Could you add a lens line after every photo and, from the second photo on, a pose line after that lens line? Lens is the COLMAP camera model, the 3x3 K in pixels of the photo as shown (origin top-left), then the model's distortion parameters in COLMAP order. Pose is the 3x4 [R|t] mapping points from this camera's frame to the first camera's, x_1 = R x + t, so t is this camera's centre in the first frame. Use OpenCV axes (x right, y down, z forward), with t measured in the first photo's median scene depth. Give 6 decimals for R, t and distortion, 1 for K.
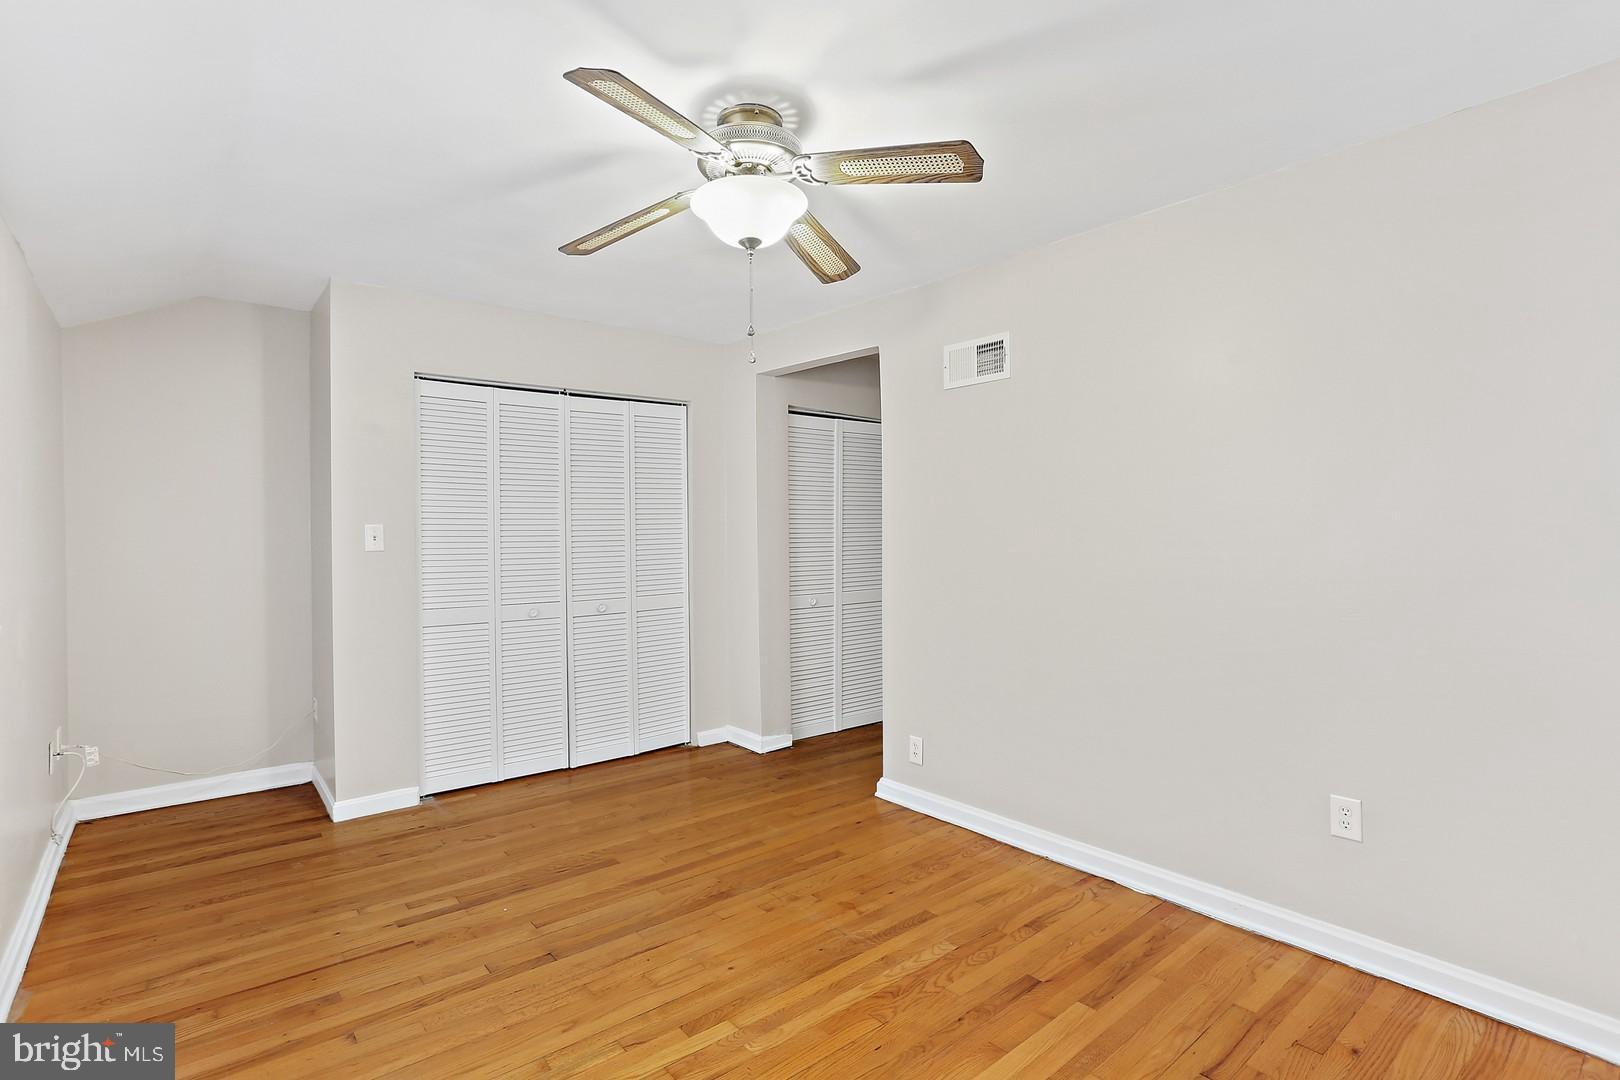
lens RADIAL K [[770.4, 0, 809.4], [0, 770.4, 529.4], [0, 0, 1]] dist [-0.036769, 0.006296]
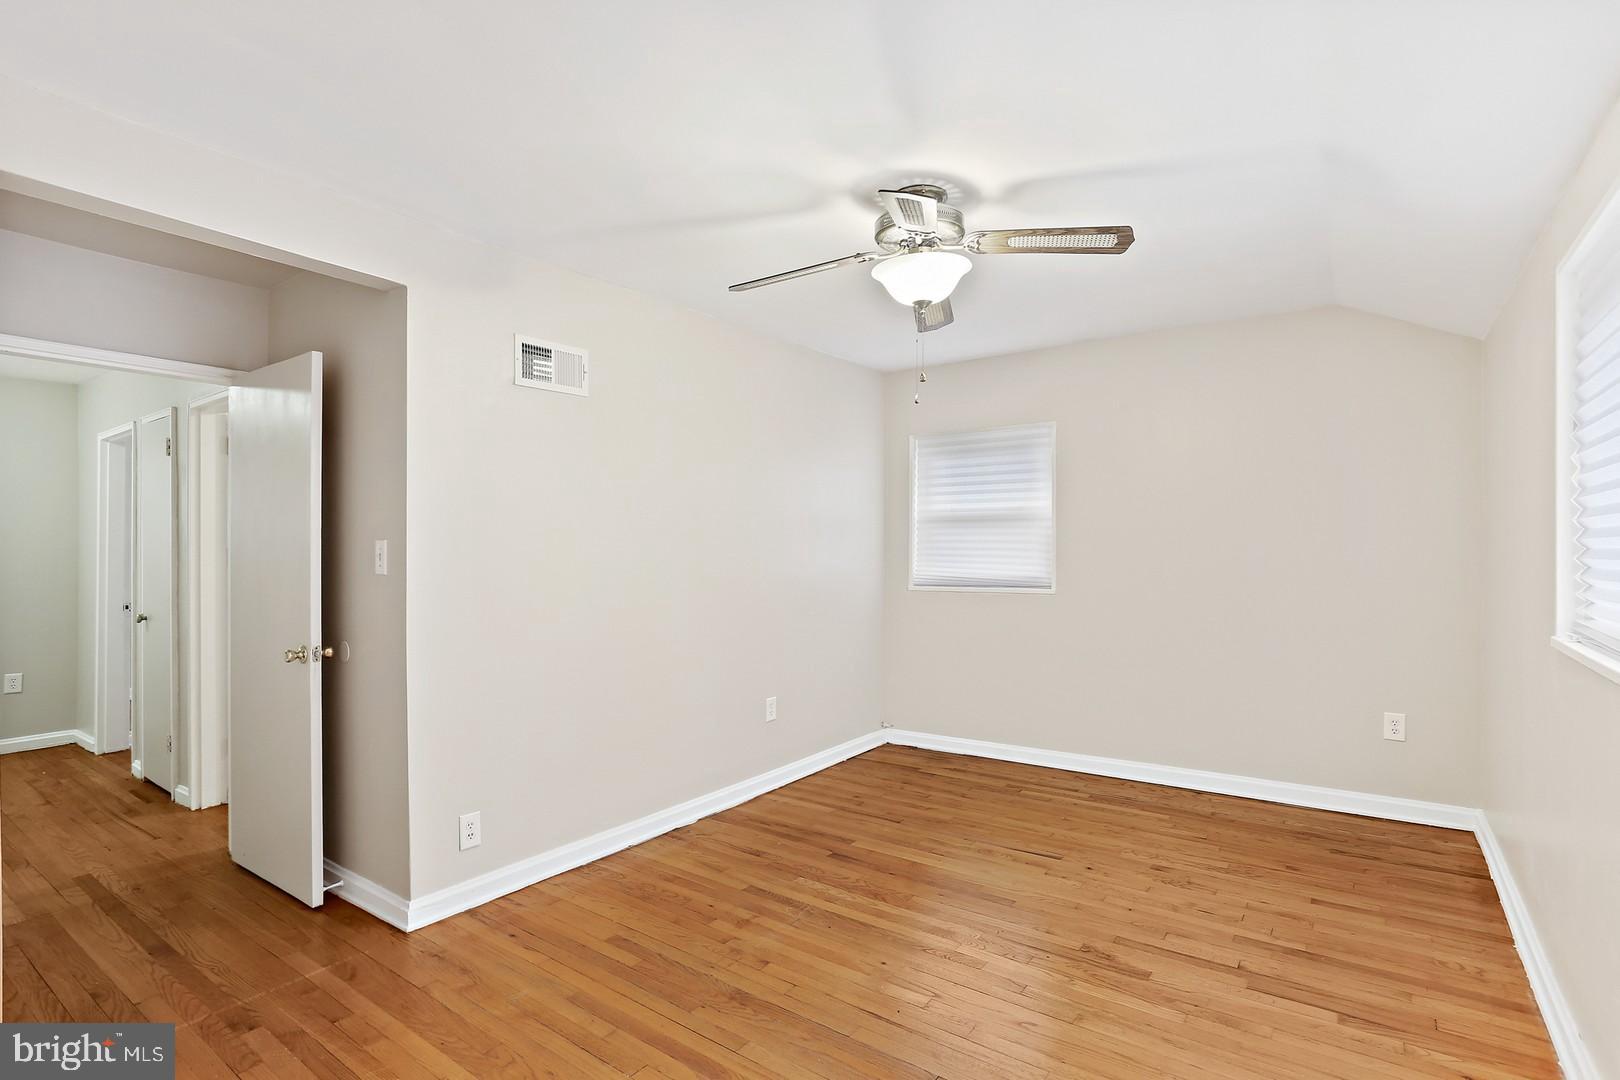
lens RADIAL K [[770.4, 0, 814.3], [0, 770.4, 544.8], [0, 0, 1]] dist [-0.036769, 0.006296]
pose [[-0.215428, 0.002190, 0.976517, -0.947392], [0.006781, 0.999977, -0.000747, -0.002372], [-0.976496, 0.006461, -0.215438, 1.119882]]
